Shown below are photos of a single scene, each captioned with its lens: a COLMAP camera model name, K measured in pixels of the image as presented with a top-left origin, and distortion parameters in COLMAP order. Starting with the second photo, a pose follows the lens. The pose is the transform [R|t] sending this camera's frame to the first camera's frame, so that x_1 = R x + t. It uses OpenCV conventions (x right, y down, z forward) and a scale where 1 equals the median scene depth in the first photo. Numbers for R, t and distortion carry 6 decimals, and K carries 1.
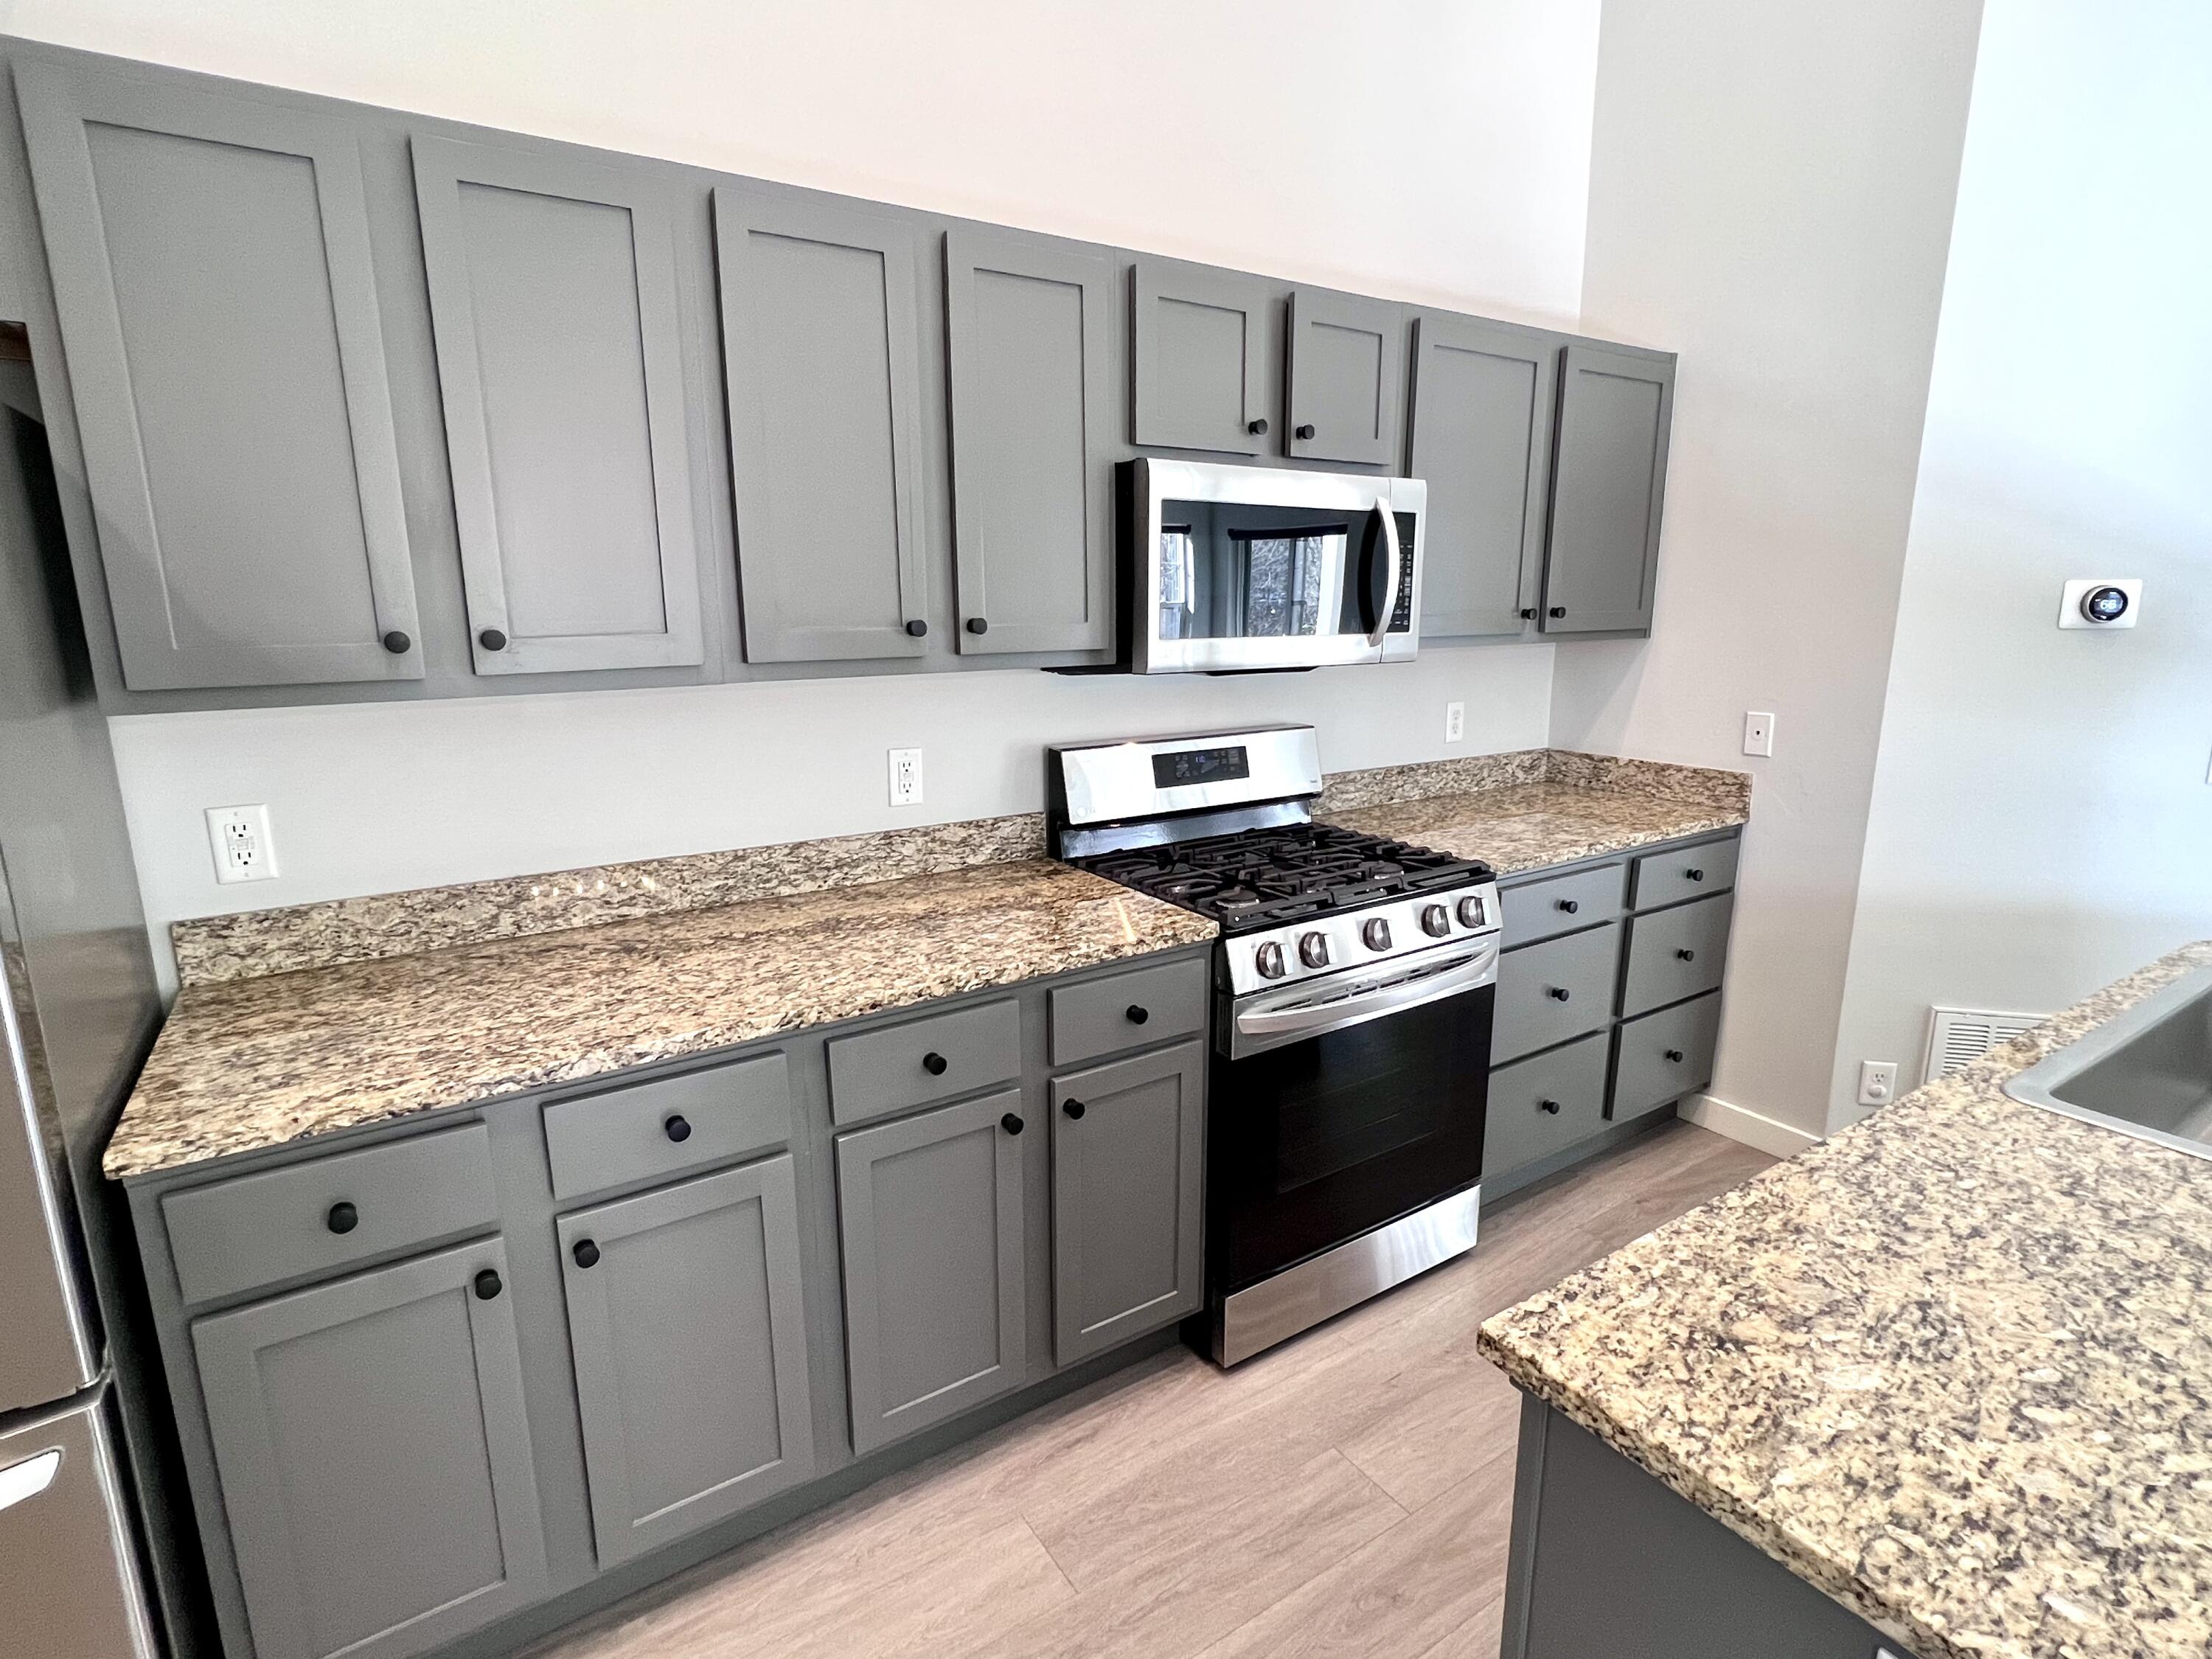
lens RADIAL K [[1097.6, 0, 1102.4], [0, 1097.6, 828.8], [0, 0, 1]] dist [-0.008776, 0.001811]
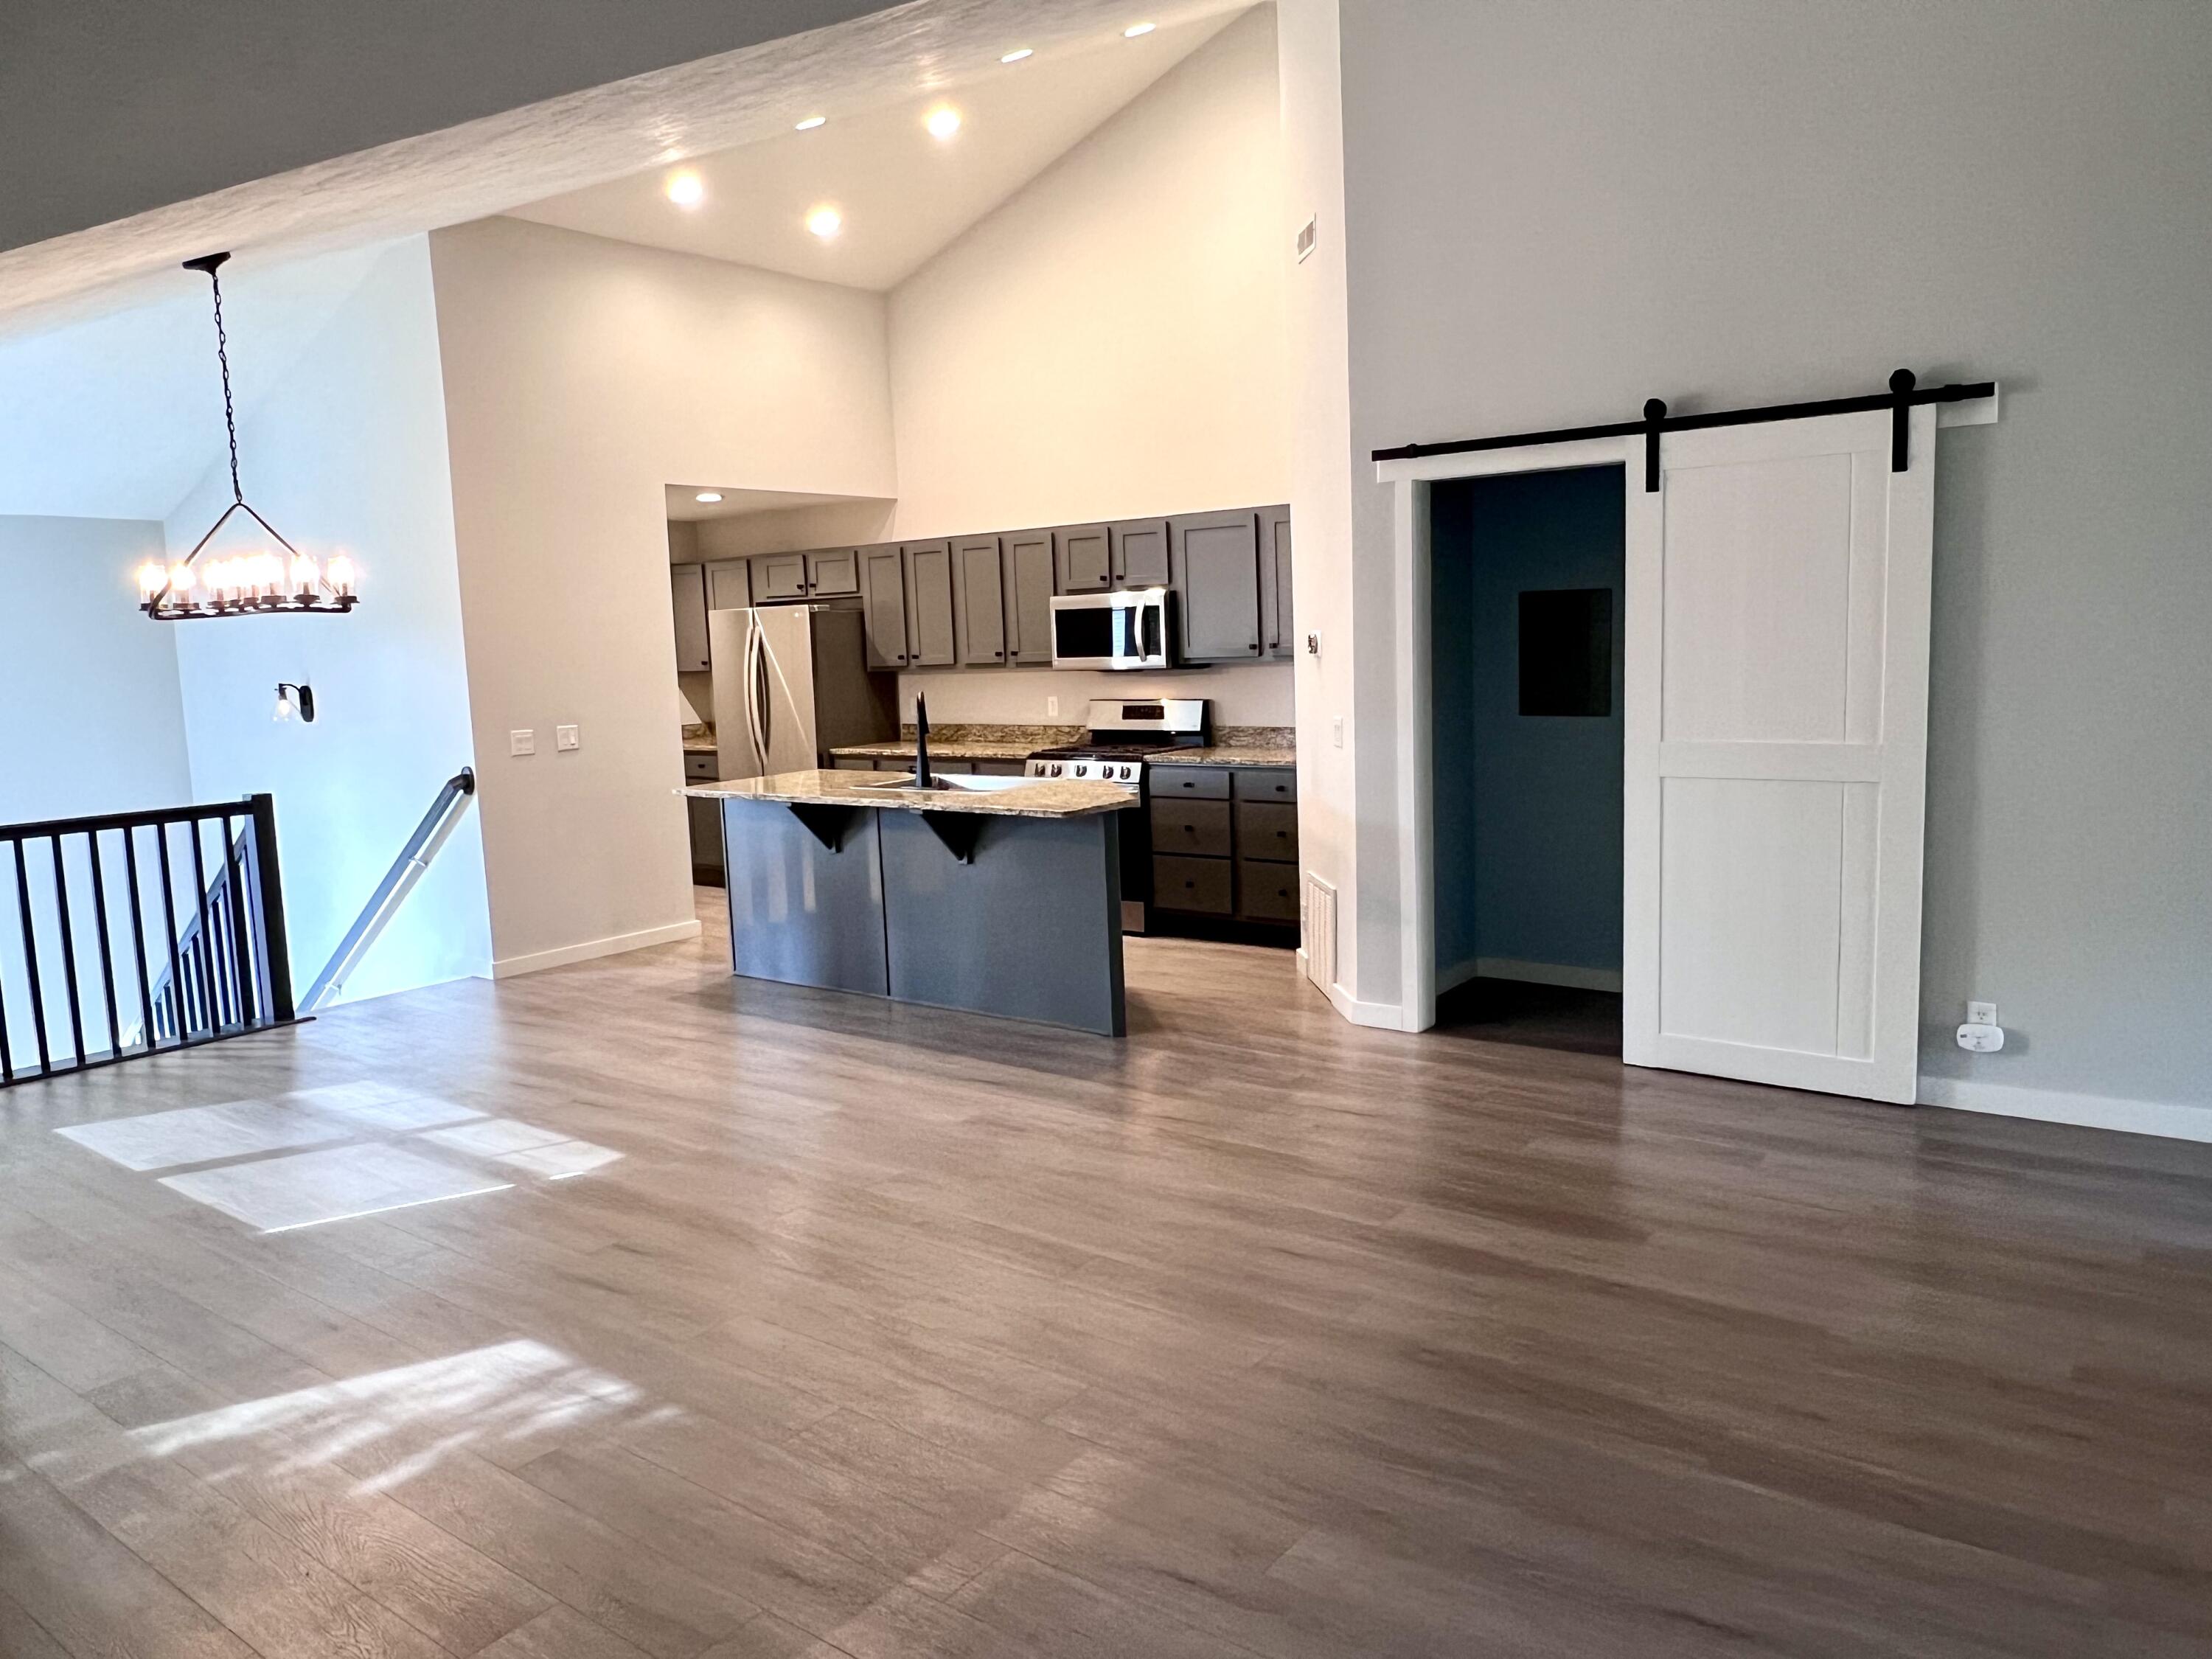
lens RADIAL K [[1513.3, 0, 1118.9], [0, 1513.3, 807.8], [0, 0, 1]] dist [-0.008197, -0.003285]
pose [[0.352459, 0.103276, -0.930111, 4.605504], [-0.157510, 0.986260, 0.049823, -0.014880], [0.922477, 0.128942, 0.363883, -0.269507]]
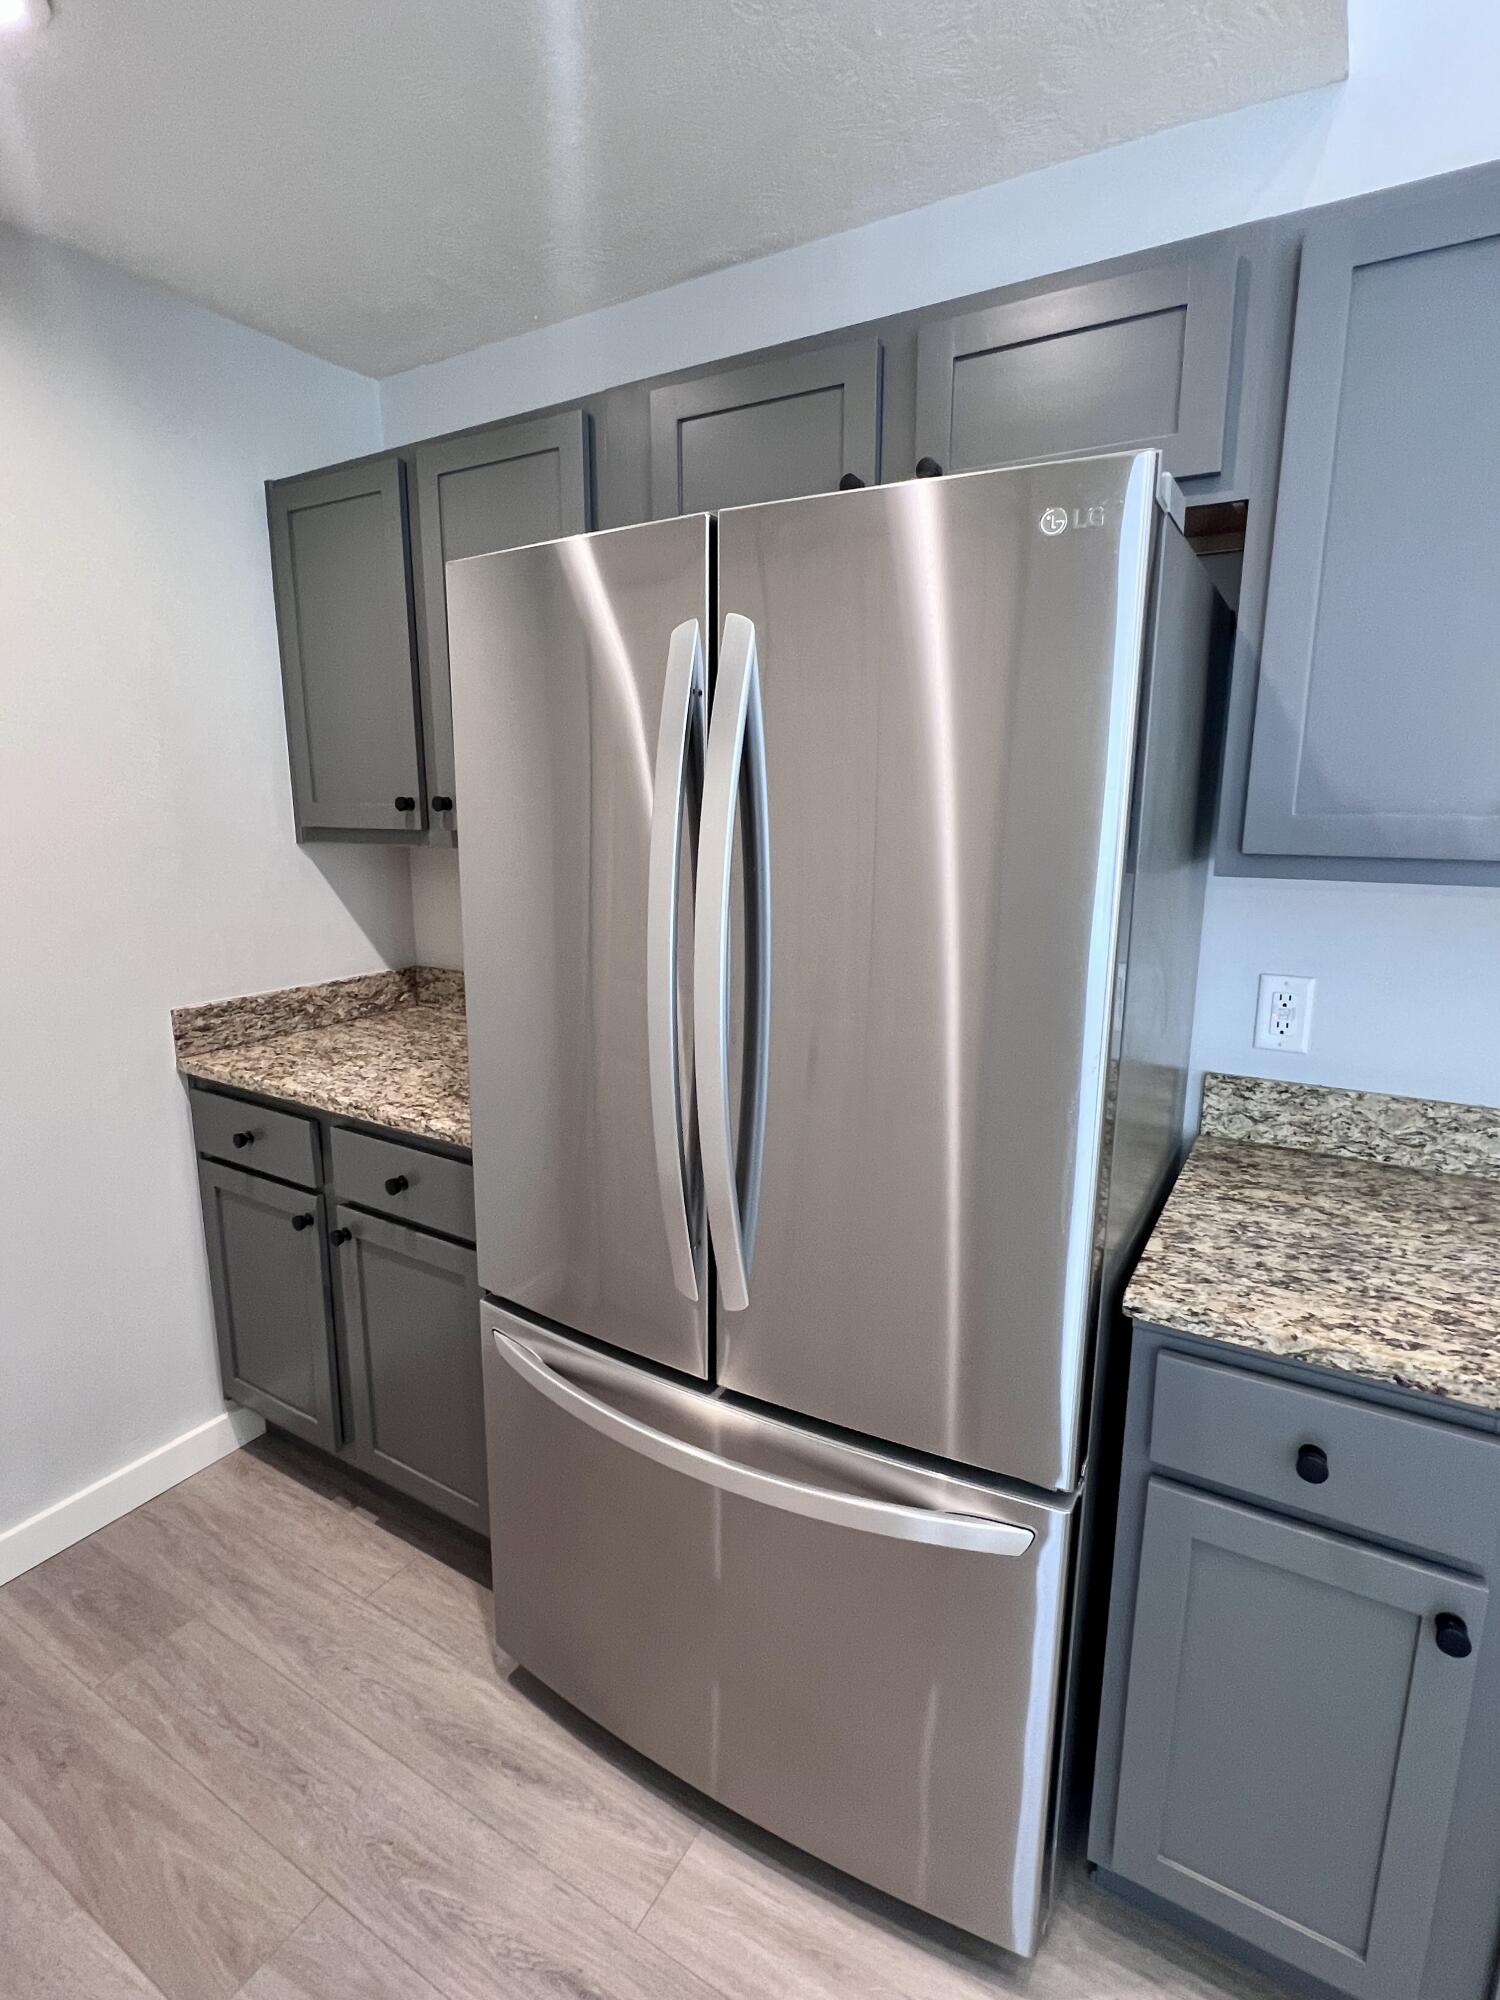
lens RADIAL K [[992.4, 0, 750.9], [0, 992.4, 1002.5], [0, 0, 1]] dist [-0.008776, 0.001811]
pose [[0.432756, 0.190040, -0.881253, -0.197229], [-0.192285, 0.974492, 0.115722, -0.007000], [0.880766, 0.119372, 0.458259, 0.148376]]
